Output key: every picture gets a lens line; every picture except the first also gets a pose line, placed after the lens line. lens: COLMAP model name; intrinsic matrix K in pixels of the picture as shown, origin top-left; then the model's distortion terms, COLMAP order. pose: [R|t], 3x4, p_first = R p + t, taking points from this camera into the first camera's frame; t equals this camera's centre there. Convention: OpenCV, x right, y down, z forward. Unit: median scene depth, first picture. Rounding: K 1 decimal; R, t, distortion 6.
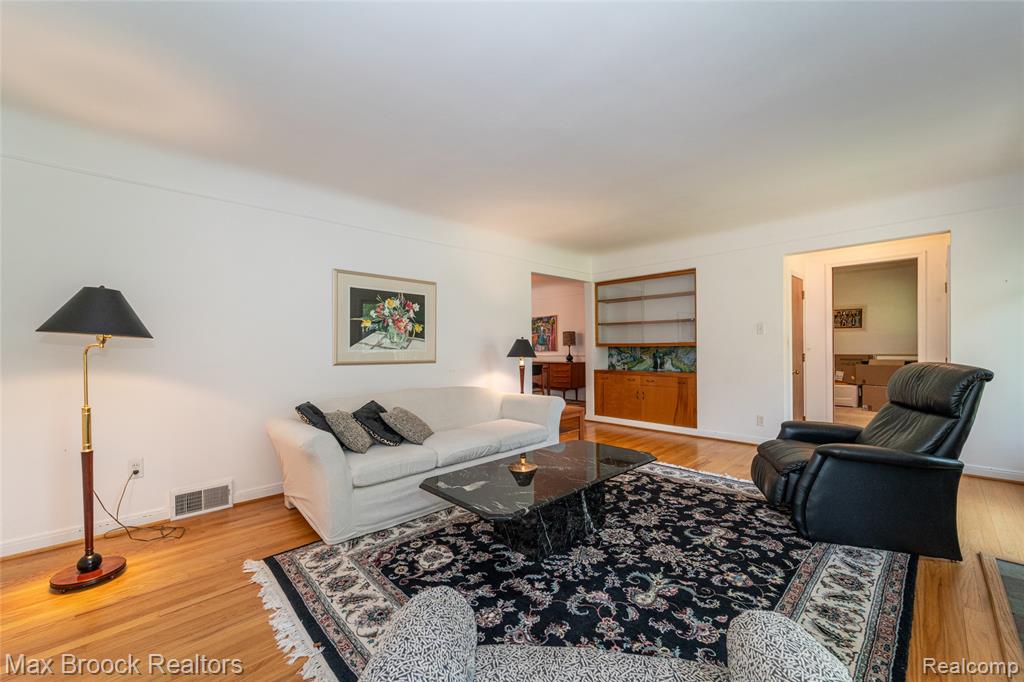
lens RADIAL K [[415.1, 0, 519.2], [0, 415.1, 347.7], [0, 0, 1]] dist [0.003236, -0.000082]
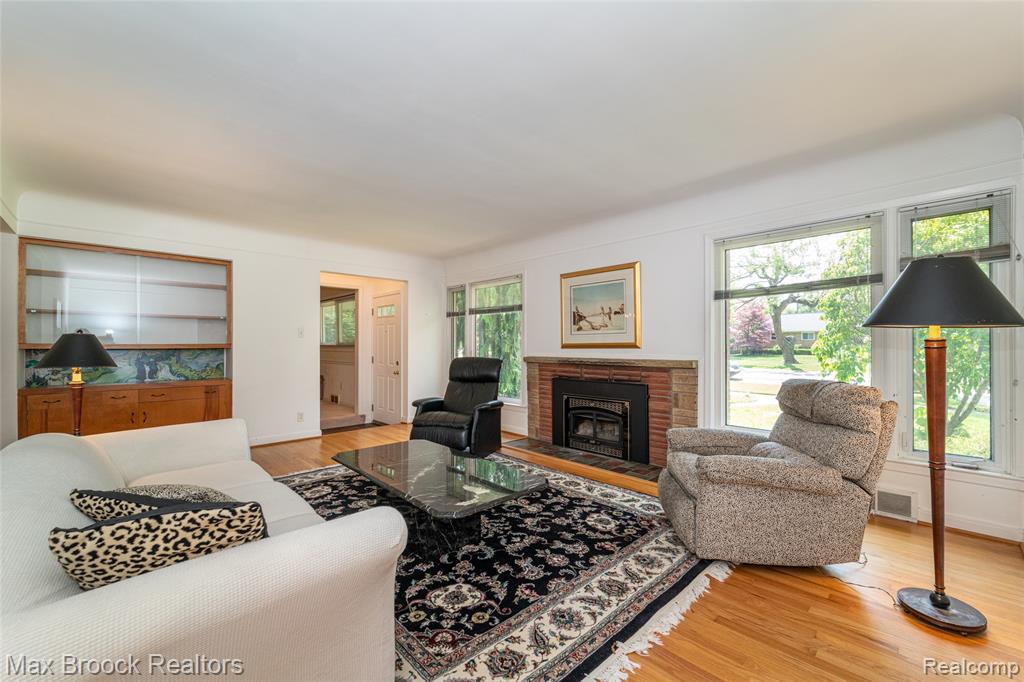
lens RADIAL K [[415.1, 0, 520.4], [0, 415.1, 344.3], [0, 0, 1]] dist [0.003236, -0.000082]
pose [[-0.003072, 0.012854, 0.999913, -0.684798], [0.006095, 0.999899, -0.012835, 0.004348], [-0.999977, 0.006055, -0.003150, 0.567775]]
